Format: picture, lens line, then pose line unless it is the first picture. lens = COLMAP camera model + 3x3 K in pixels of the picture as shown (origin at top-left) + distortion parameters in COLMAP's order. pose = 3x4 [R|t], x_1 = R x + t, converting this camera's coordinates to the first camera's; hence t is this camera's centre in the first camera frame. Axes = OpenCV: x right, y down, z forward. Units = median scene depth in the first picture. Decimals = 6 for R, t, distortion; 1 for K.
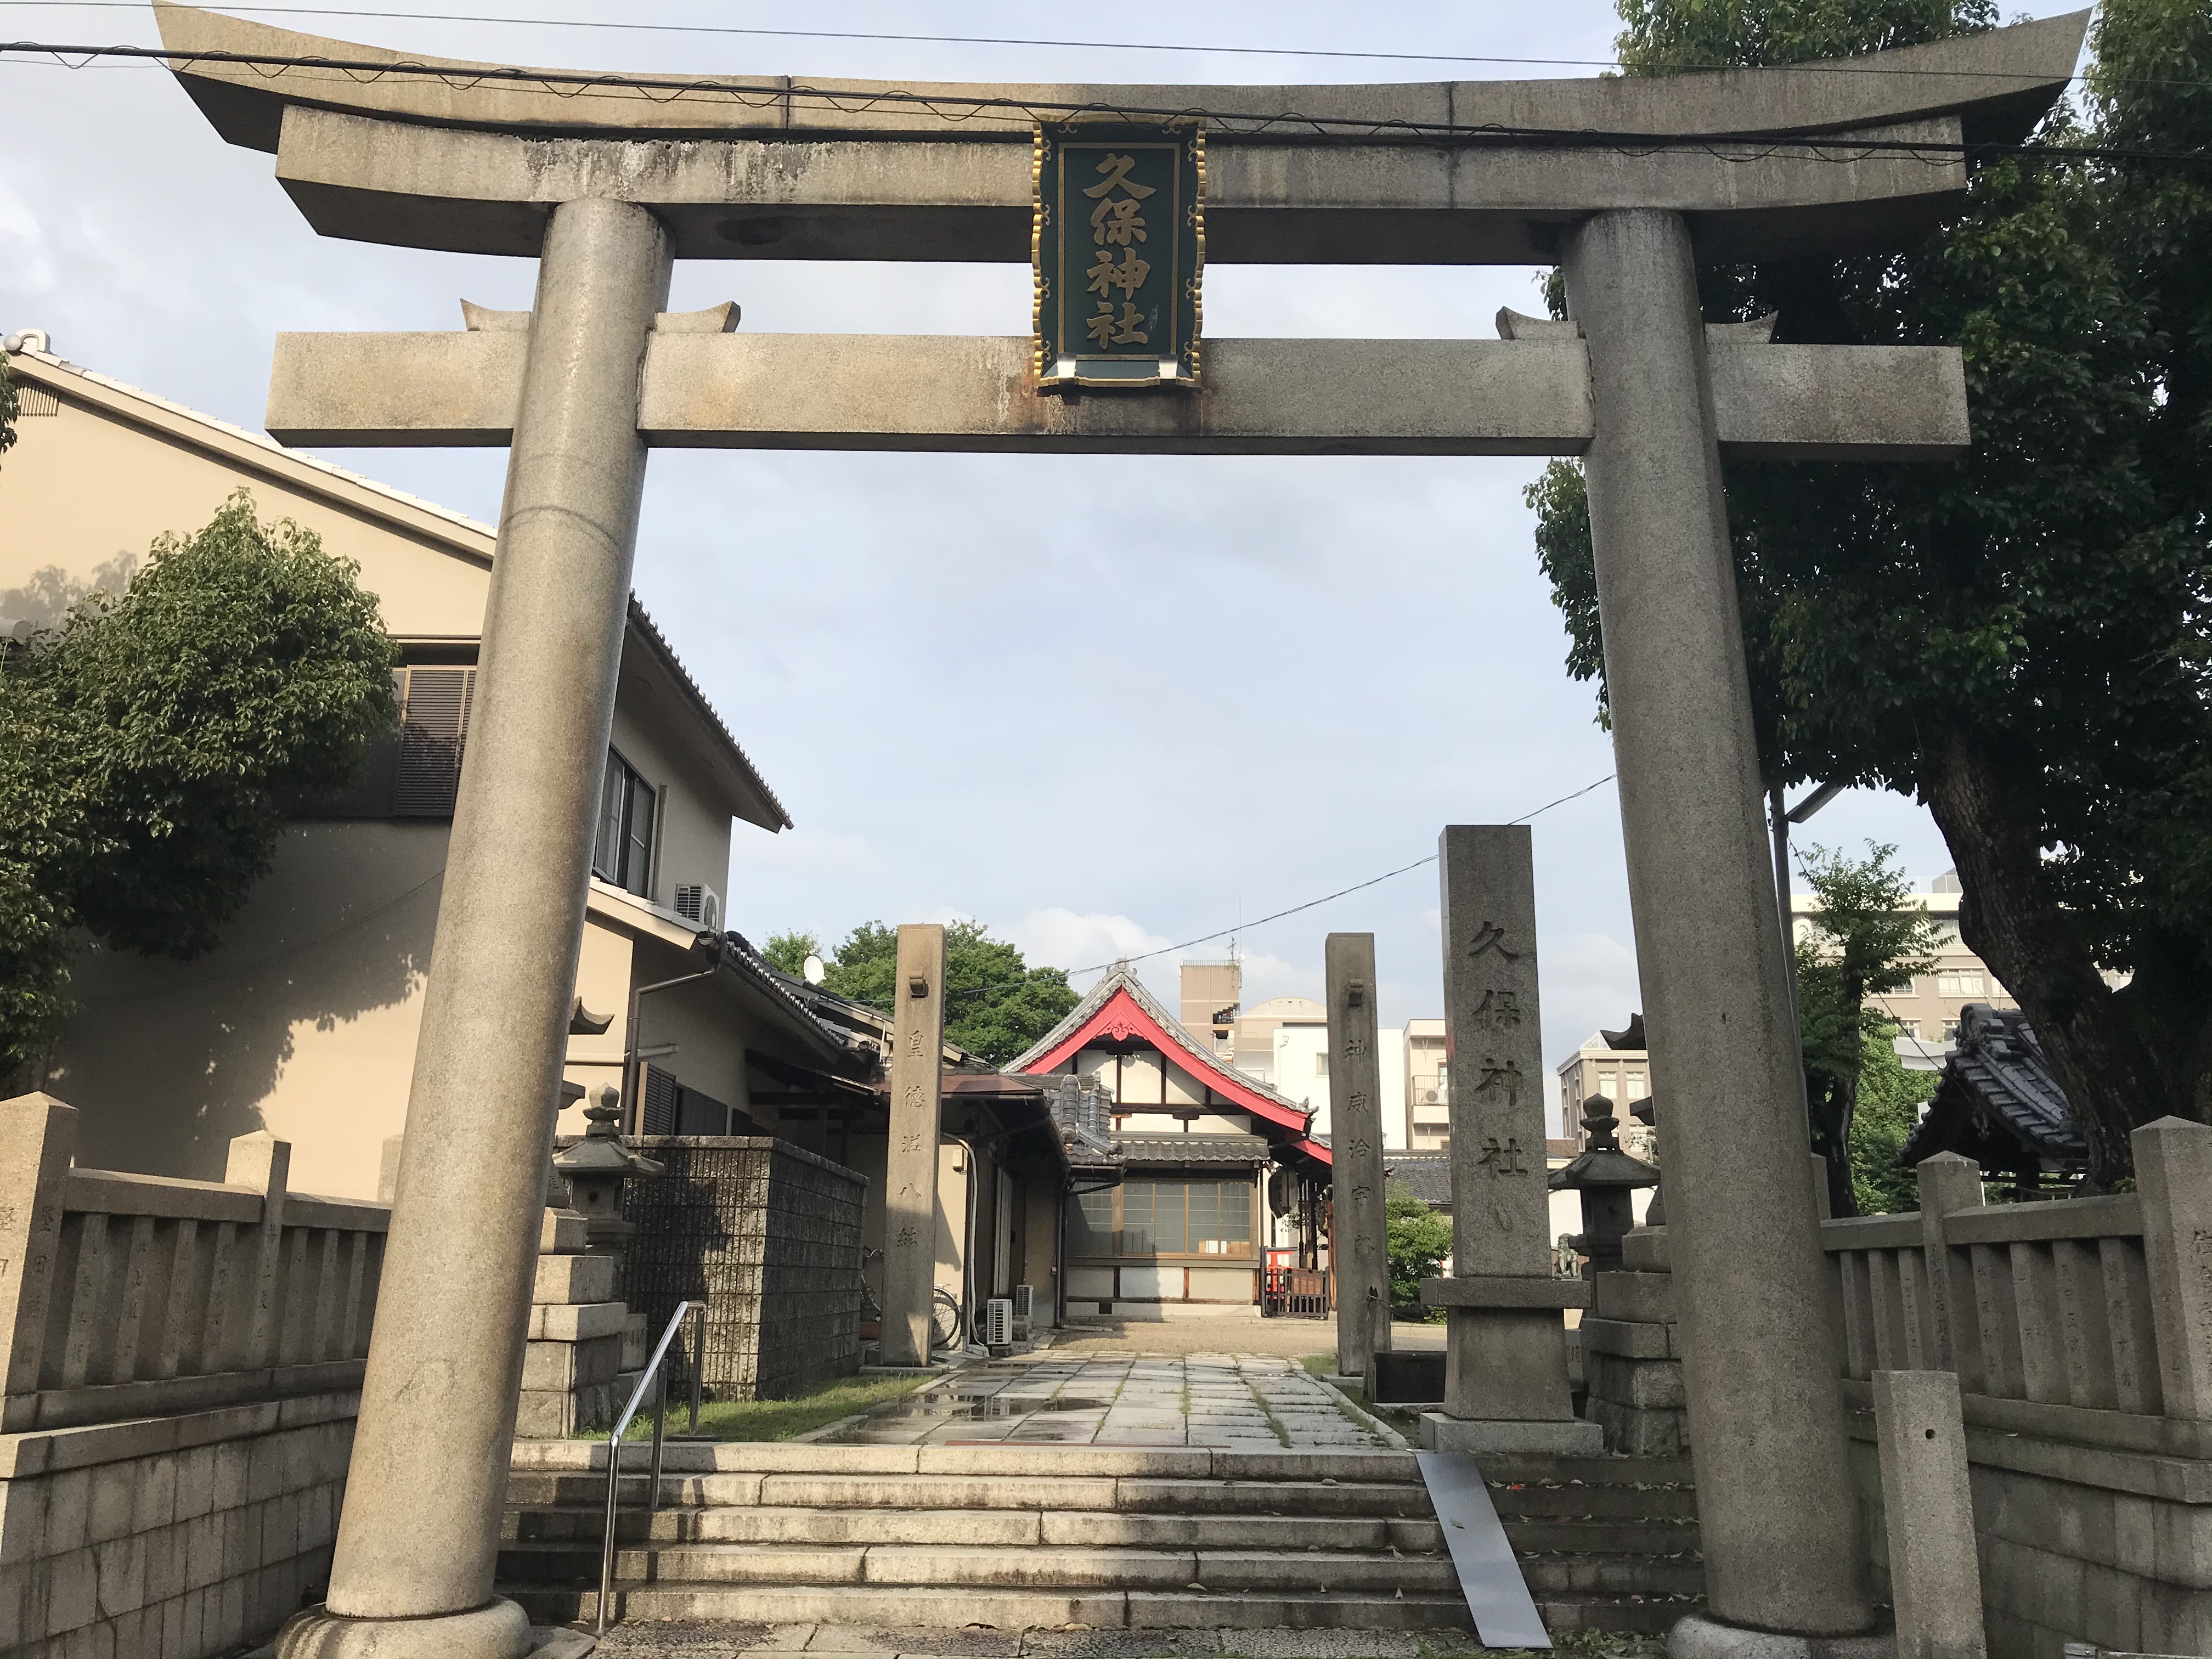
lens RADIAL K [[1841.1, 0, 1116.1], [0, 1841.1, 821.2], [0, 0, 1]] dist [0.062717, -0.058489]
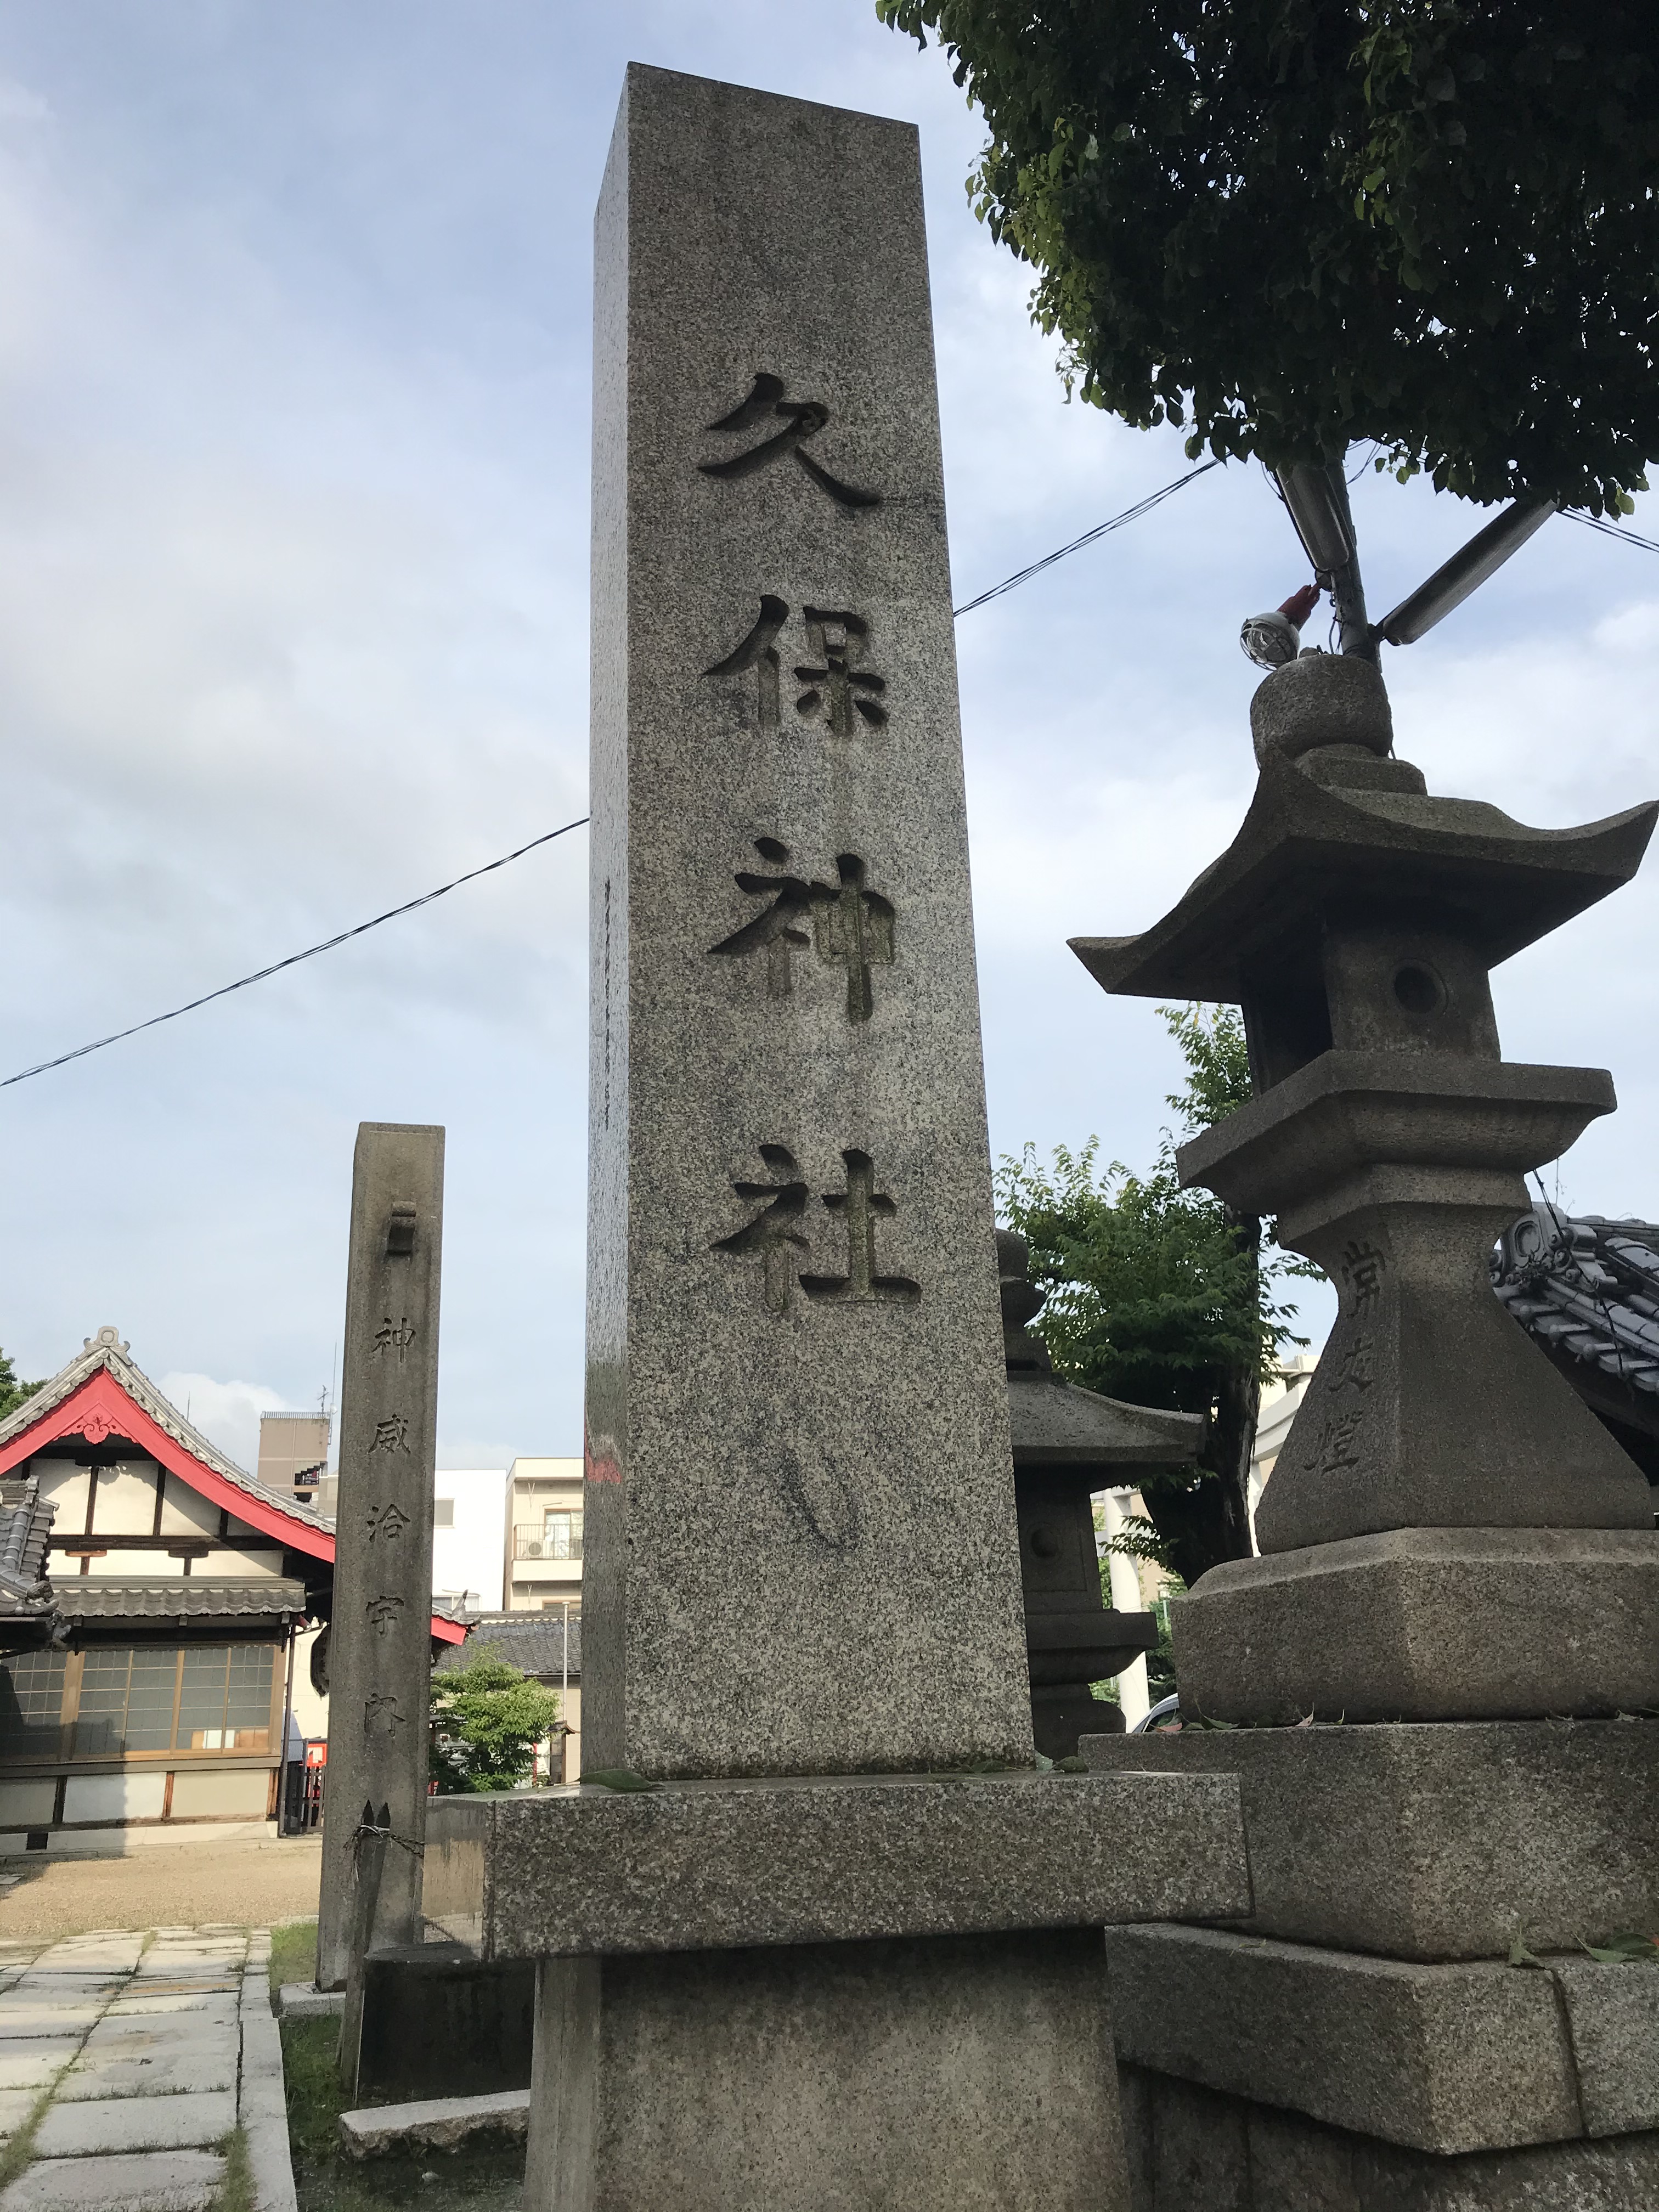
lens RADIAL K [[1841.1, 0, 829.5], [0, 1841.1, 1106.0], [0, 0, 1]] dist [0.062717, -0.058489]
pose [[0.949059, 0.064366, 0.308454, 0.041083], [-0.033389, 0.993945, -0.104679, 0.056132], [-0.313325, 0.089047, 0.945462, 0.230751]]
